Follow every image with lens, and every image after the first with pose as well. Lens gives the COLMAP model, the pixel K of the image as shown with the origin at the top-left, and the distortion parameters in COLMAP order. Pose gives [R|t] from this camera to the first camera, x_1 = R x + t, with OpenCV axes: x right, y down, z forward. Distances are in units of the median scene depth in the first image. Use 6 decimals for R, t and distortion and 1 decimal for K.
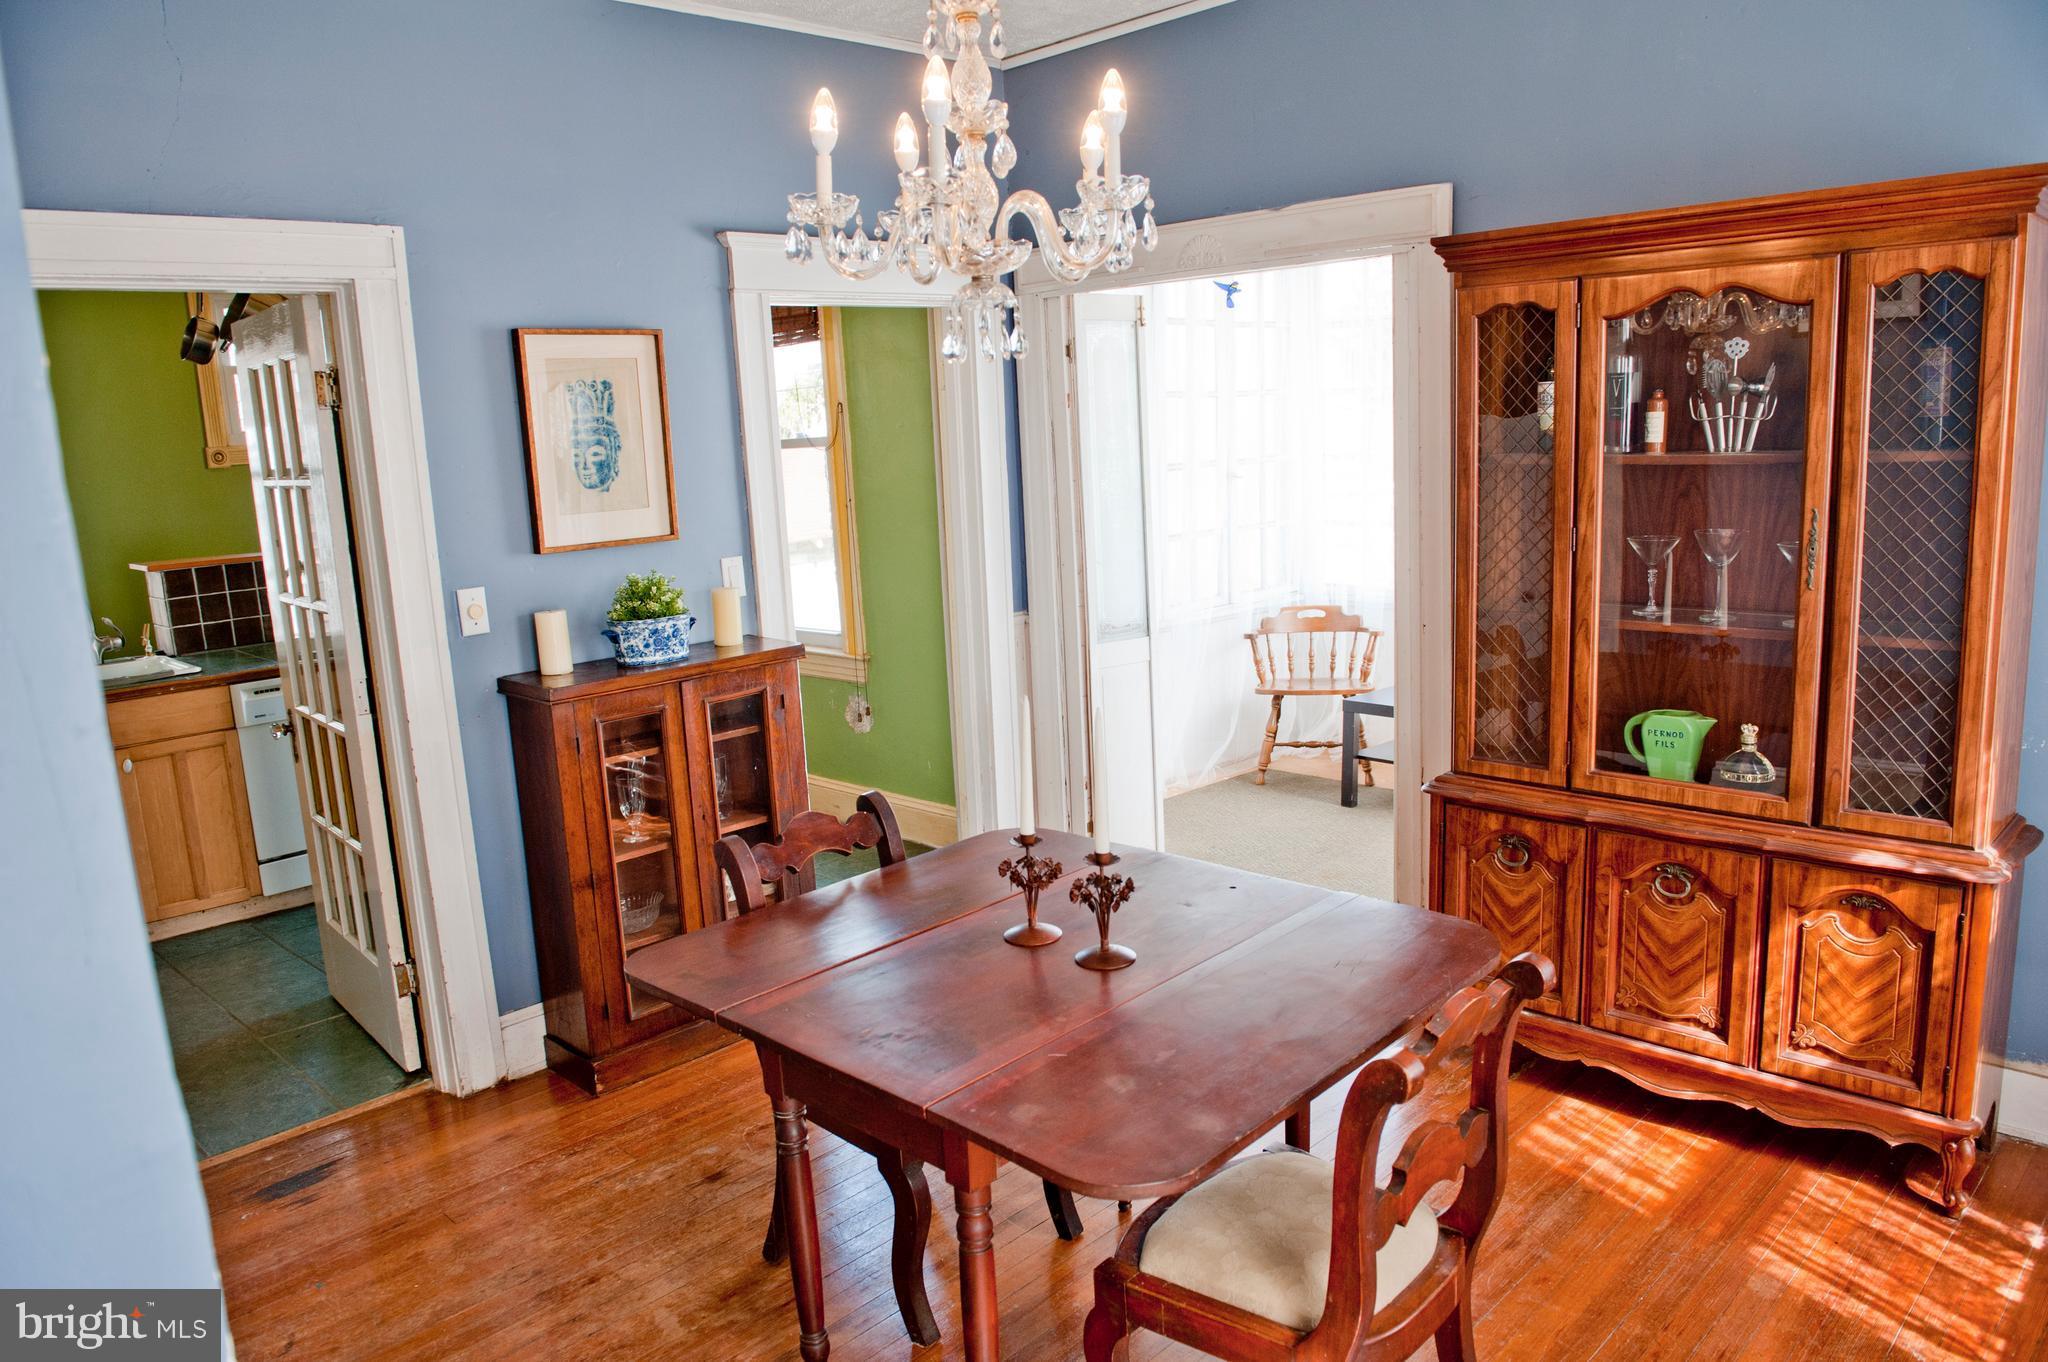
lens RADIAL K [[1435.3, 0, 1026.1], [0, 1435.3, 682.7], [0, 0, 1]] dist [-0.027346, 0.001146]
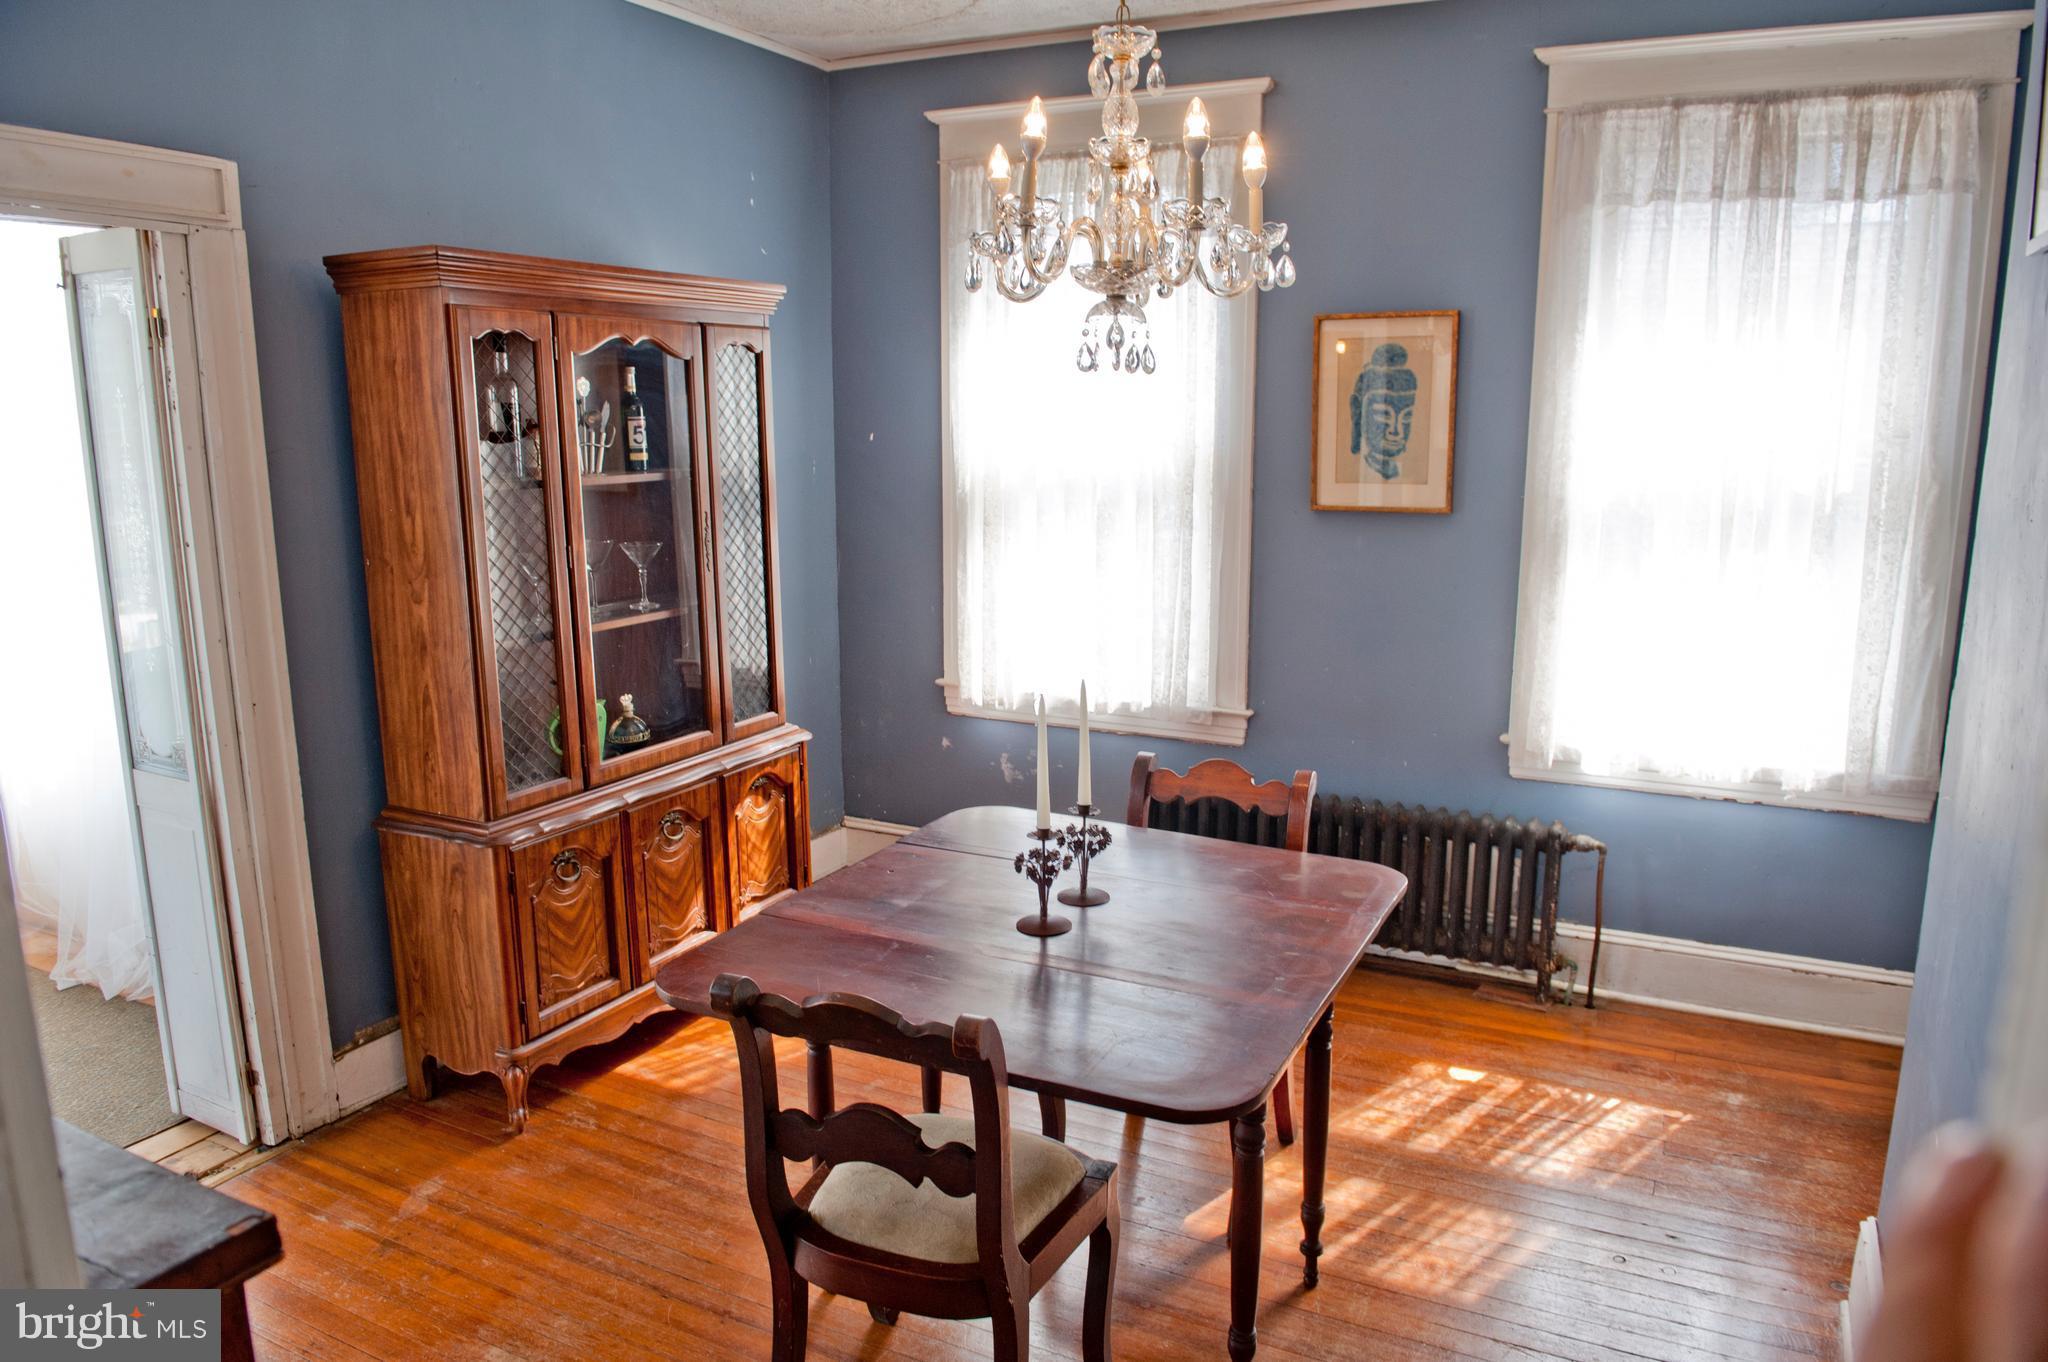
lens RADIAL K [[1435.3, 0, 1028.5], [0, 1435.3, 686.8], [0, 0, 1]] dist [-0.027346, 0.001146]
pose [[-0.270645, -0.146366, 0.951487, -0.731474], [0.198836, 0.958563, 0.204012, -0.154731], [-0.941921, 0.244405, -0.230327, 0.927727]]
